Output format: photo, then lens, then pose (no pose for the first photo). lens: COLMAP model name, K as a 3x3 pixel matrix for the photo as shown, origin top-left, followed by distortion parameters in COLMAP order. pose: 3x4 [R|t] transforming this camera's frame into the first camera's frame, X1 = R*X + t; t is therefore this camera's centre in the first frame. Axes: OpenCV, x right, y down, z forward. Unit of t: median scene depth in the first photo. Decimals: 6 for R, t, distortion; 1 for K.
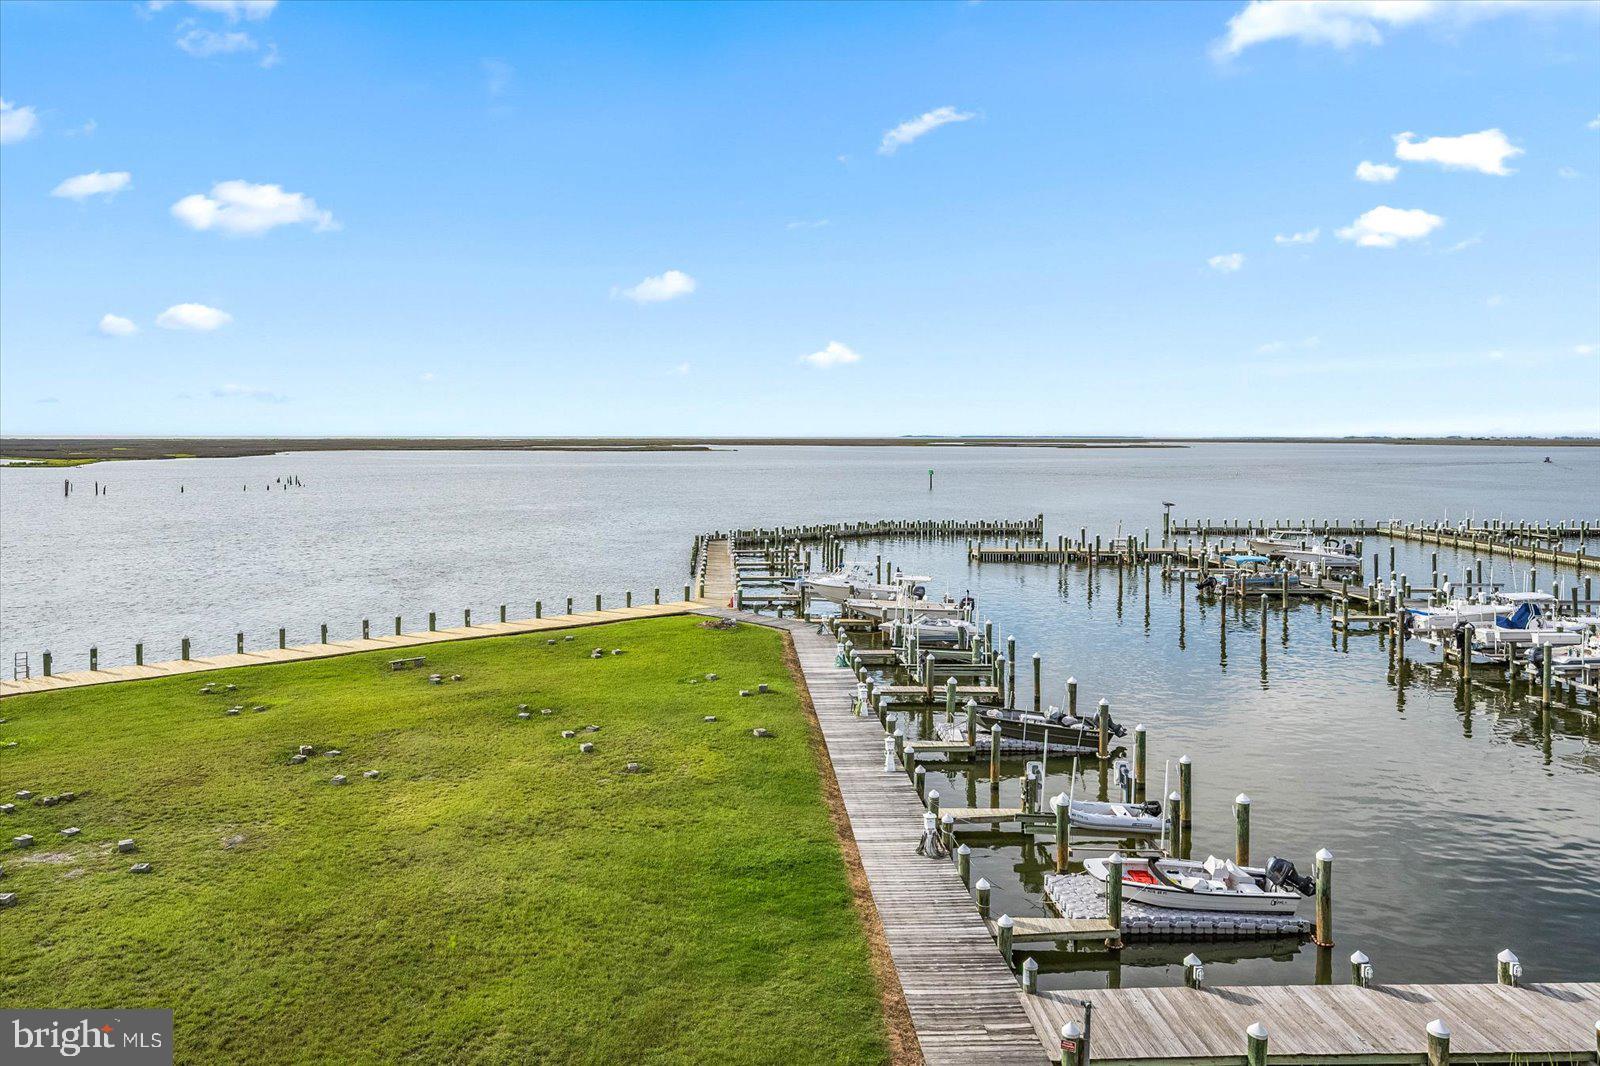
lens RADIAL K [[1119.4, 0, 751.7], [0, 1119.4, 464.1], [0, 0, 1]] dist [0.000394, 0.003689]
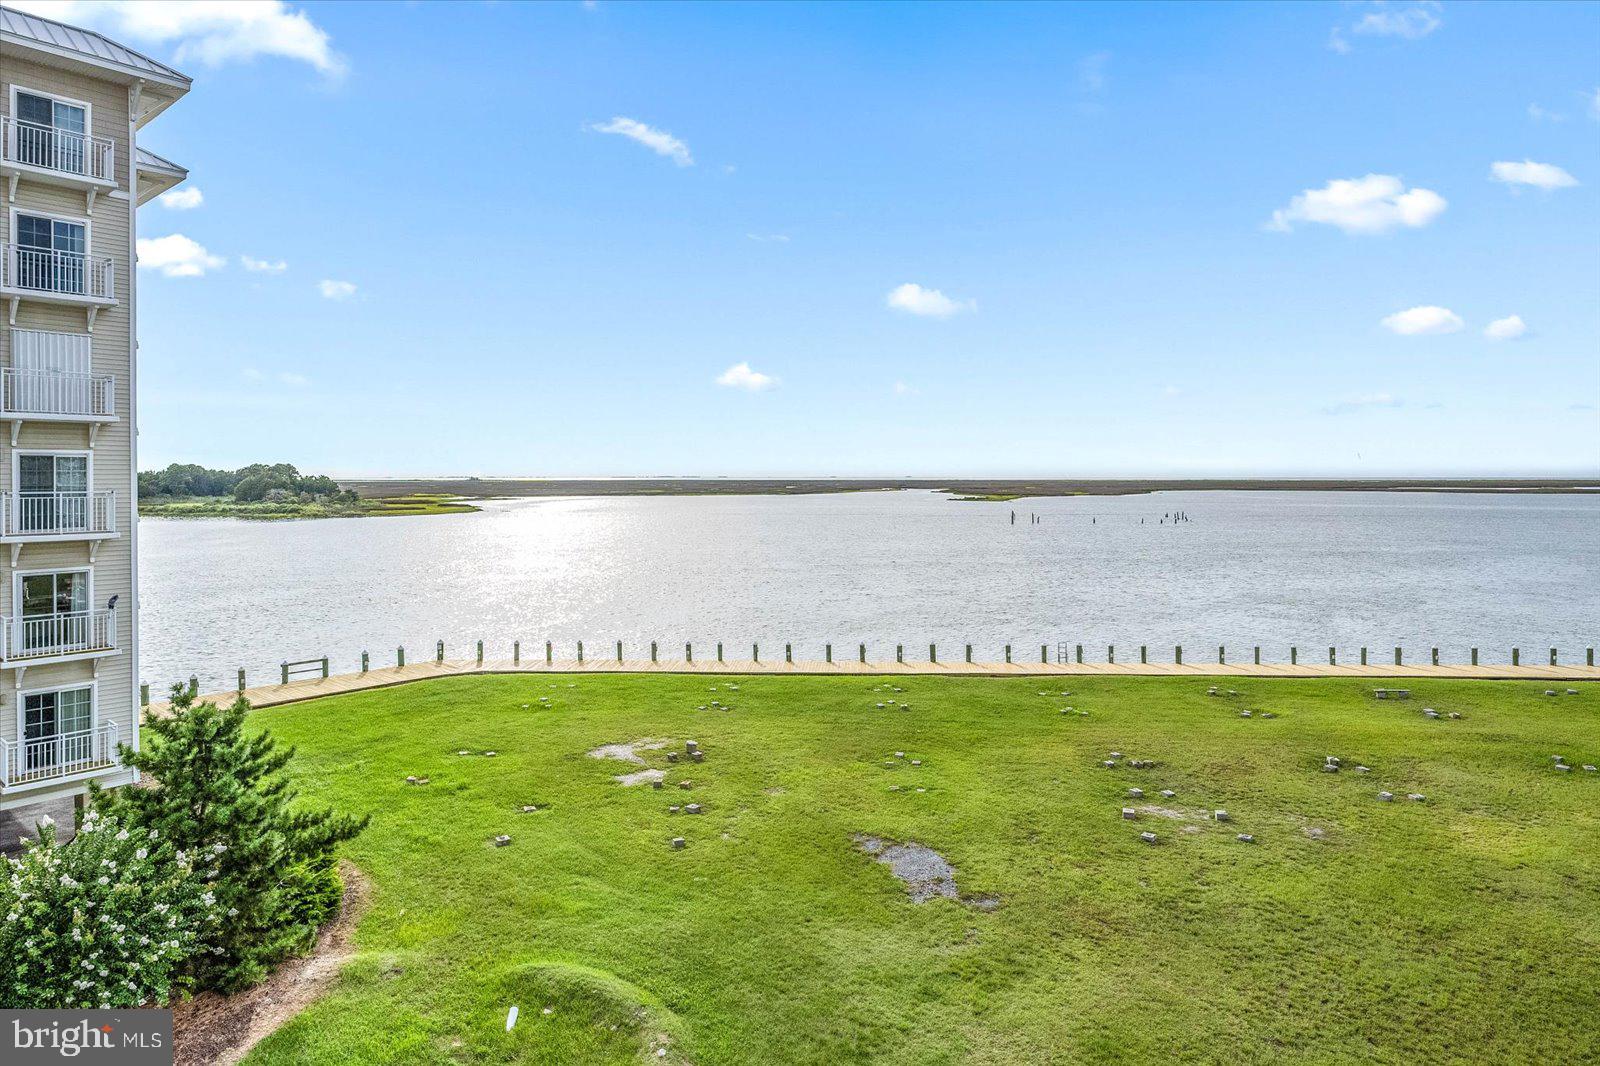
lens RADIAL K [[964.6, 0, 797.0], [0, 964.6, 474.5], [0, 0, 1]] dist [-0.005725, 0.003402]
pose [[0.744911, -0.002611, -0.667159, -0.138715], [-0.015737, 0.999645, -0.021483, -0.001754], [0.666978, 0.026501, 0.744606, -0.072736]]
